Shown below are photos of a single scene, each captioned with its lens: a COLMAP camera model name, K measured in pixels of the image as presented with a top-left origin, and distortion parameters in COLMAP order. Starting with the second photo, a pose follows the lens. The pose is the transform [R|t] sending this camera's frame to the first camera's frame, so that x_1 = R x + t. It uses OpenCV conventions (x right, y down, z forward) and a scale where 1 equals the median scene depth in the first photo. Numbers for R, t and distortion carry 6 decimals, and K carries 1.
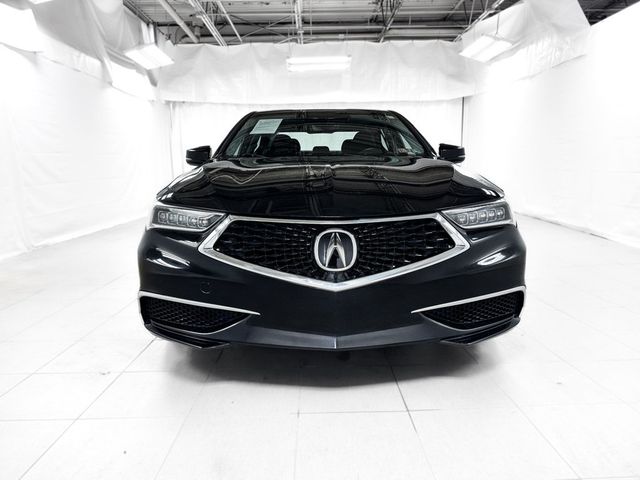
lens RADIAL K [[461.1, 0, 320.0], [0, 461.1, 240.0], [0, 0, 1]] dist [0.058806, -0.061153]
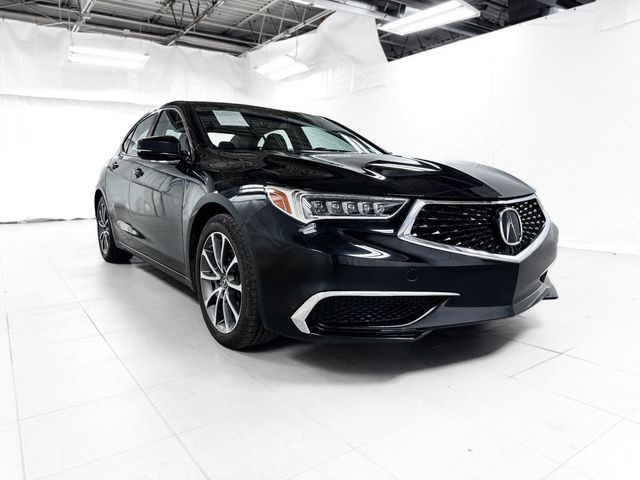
lens RADIAL K [[469.3, 0, 320.0], [0, 469.3, 240.0], [0, 0, 1]] dist [0.013200, -0.006594]
pose [[0.823059, -0.067623, 0.563916, -0.232516], [0.087850, 0.996095, -0.008773, 0.005507], [-0.561120, 0.056760, 0.825786, 0.075235]]
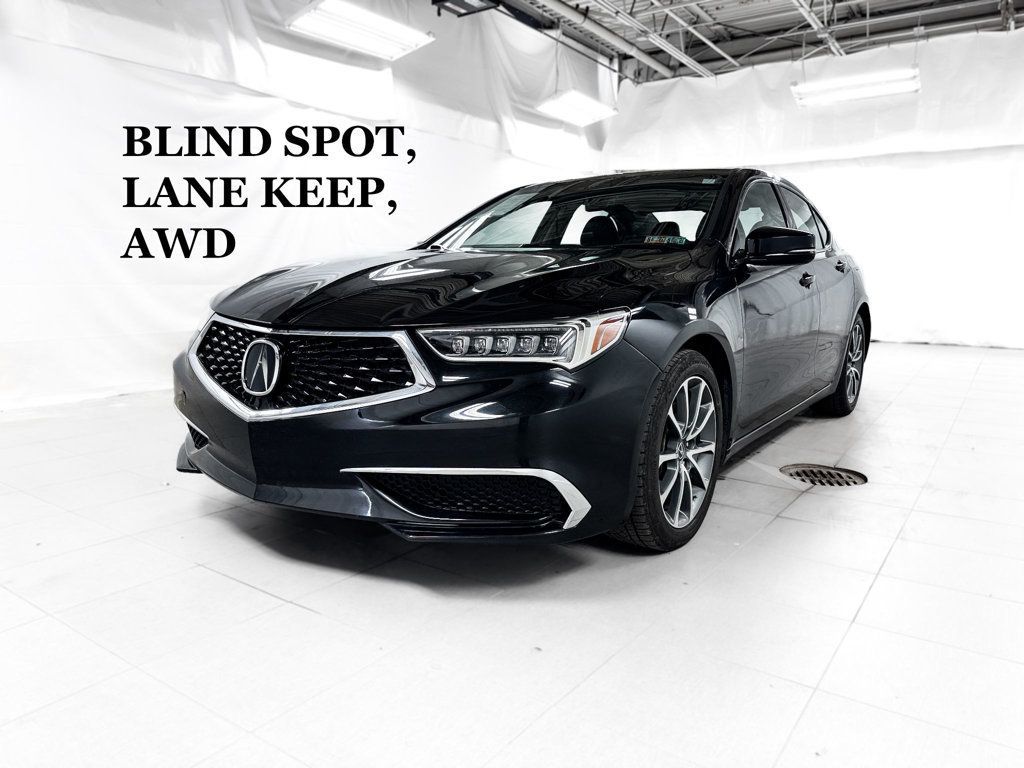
lens RADIAL K [[750.9, 0, 512.0], [0, 750.9, 384.0], [0, 0, 1]] dist [0.013200, -0.006594]
pose [[0.813519, 0.109925, -0.571055, 0.252334], [-0.115112, 0.992981, 0.027157, -0.007472], [0.570032, 0.043643, 0.820463, 0.053137]]
